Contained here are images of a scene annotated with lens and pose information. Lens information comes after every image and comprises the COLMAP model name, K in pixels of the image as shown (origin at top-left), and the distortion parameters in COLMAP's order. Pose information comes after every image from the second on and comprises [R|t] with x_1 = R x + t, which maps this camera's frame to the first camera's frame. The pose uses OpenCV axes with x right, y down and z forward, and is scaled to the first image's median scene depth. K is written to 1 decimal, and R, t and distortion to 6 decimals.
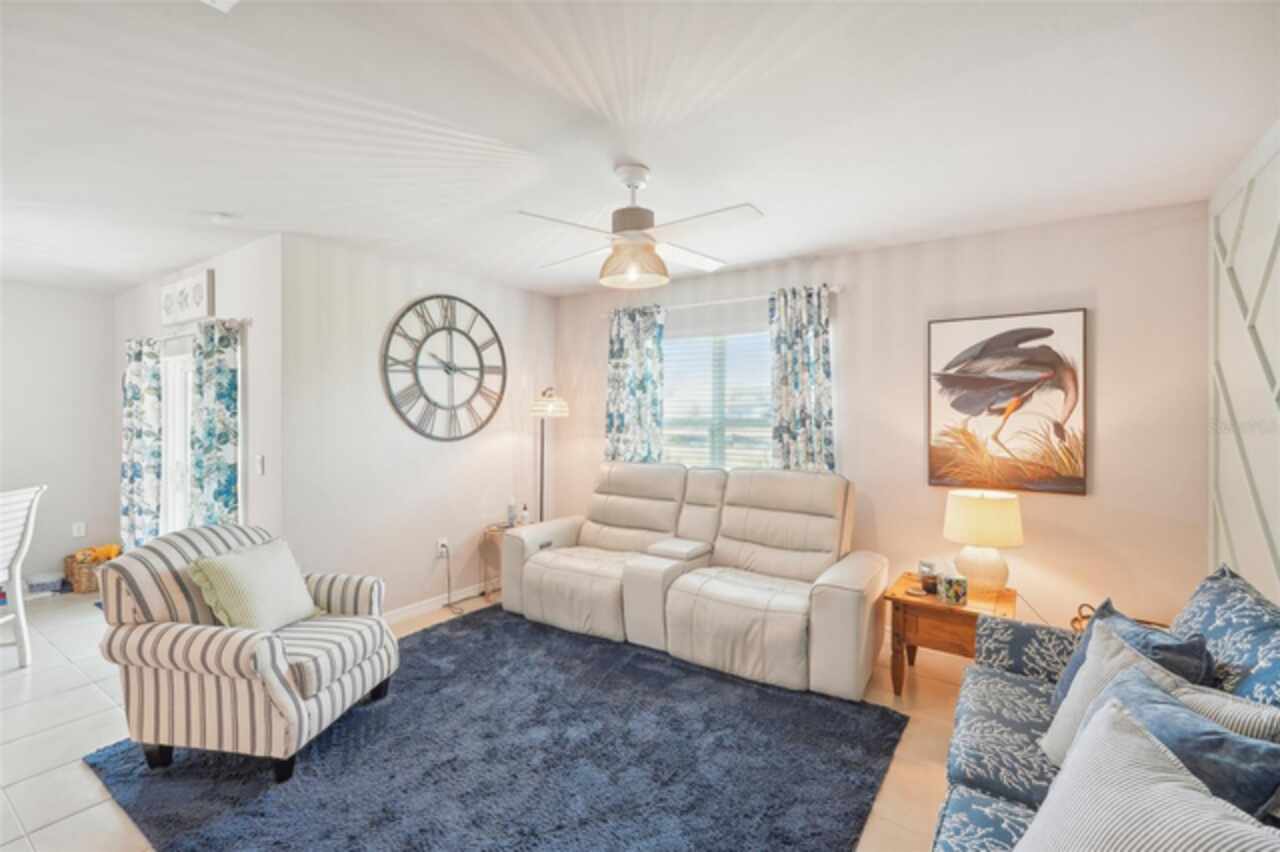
lens RADIAL K [[569.7, 0, 636.1], [0, 569.7, 415.7], [0, 0, 1]] dist [-0.000504, 0.000904]
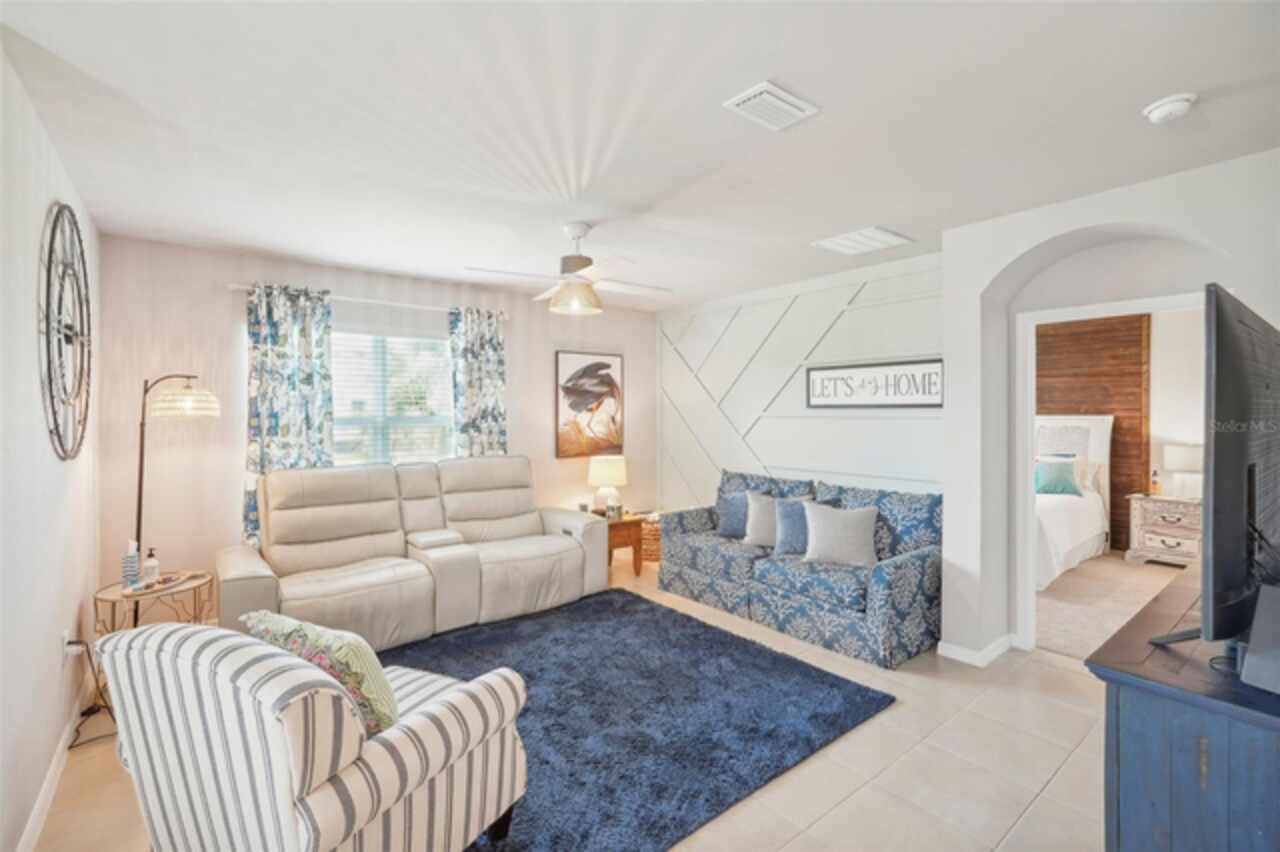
lens RADIAL K [[569.7, 0, 636.1], [0, 569.7, 415.7], [0, 0, 1]] dist [-0.000504, 0.000904]
pose [[0.291765, -0.006391, 0.956469, -0.898806], [0.009033, 0.999951, 0.003926, 0.003986], [-0.956447, 0.007494, 0.291808, 0.357111]]
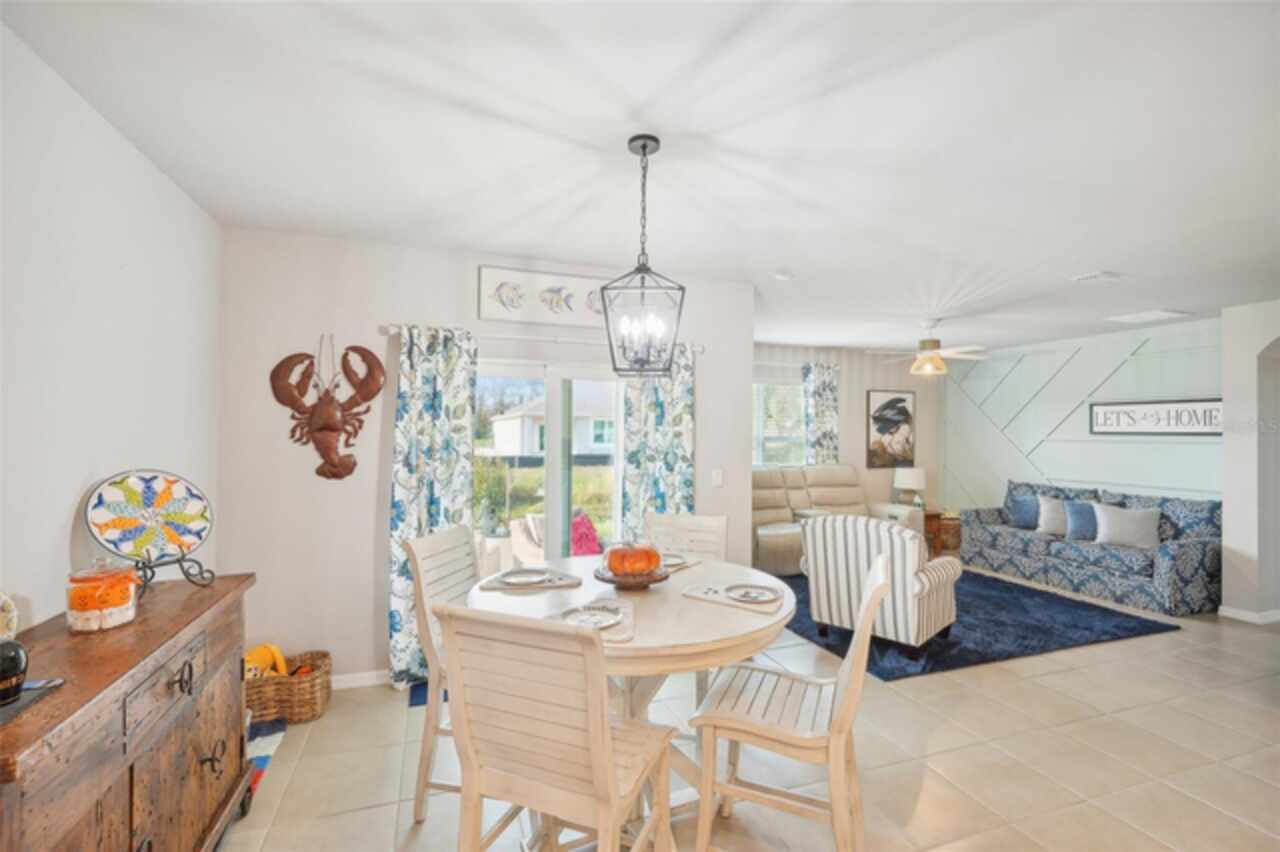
lens RADIAL K [[565.0, 0, 640.0], [0, 565.0, 426.0], [0, 0, 1]] dist [0.001416, 0.006271]
pose [[0.577243, 0.014764, 0.816439, -1.717592], [-0.004837, 0.999881, -0.014661, 0.002117], [-0.816558, 0.004514, 0.577246, 0.487296]]
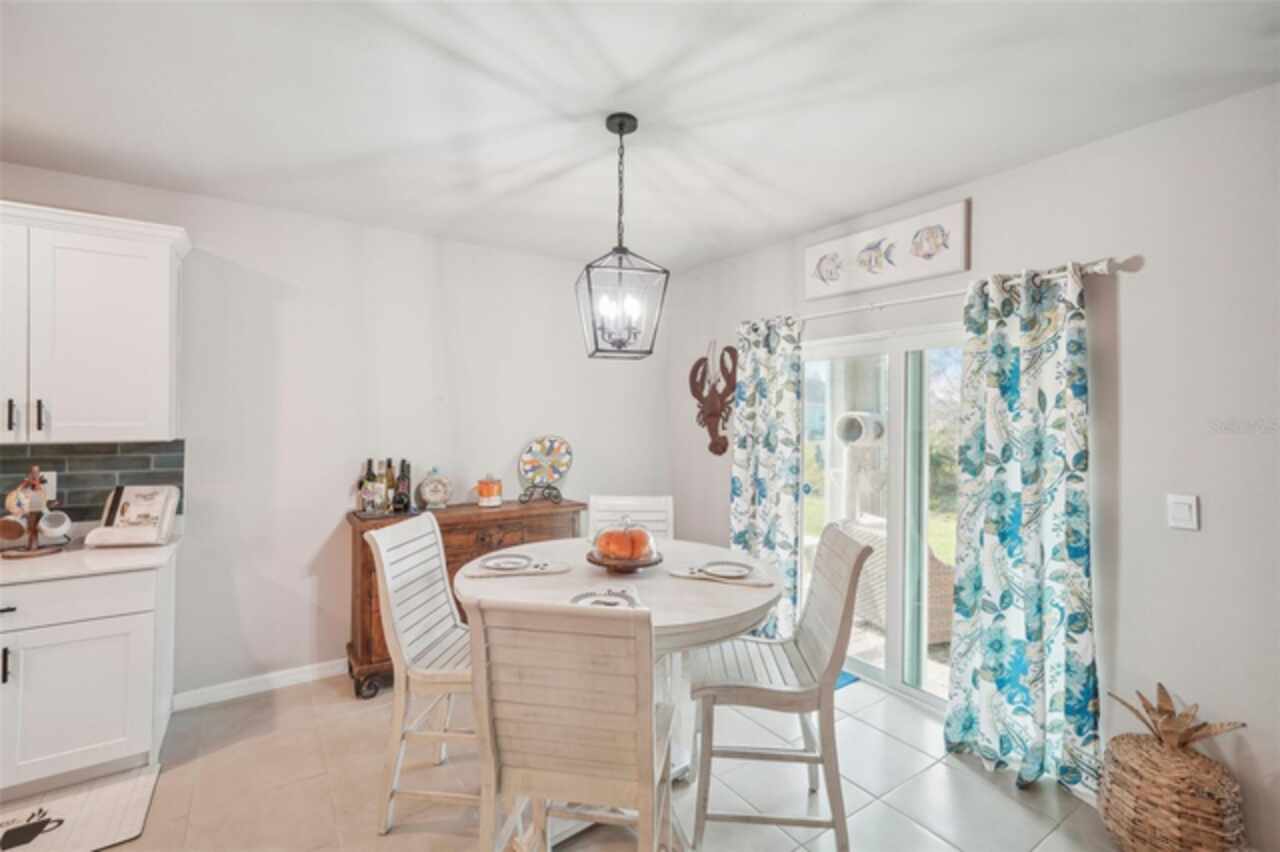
lens RADIAL K [[569.7, 0, 636.1], [0, 569.7, 415.7], [0, 0, 1]] dist [-0.000504, 0.000904]
pose [[0.929082, 0.011774, -0.369687, -0.760210], [-0.012627, 0.999920, 0.000113, -0.001458], [0.369658, 0.004563, 0.929157, 0.219245]]
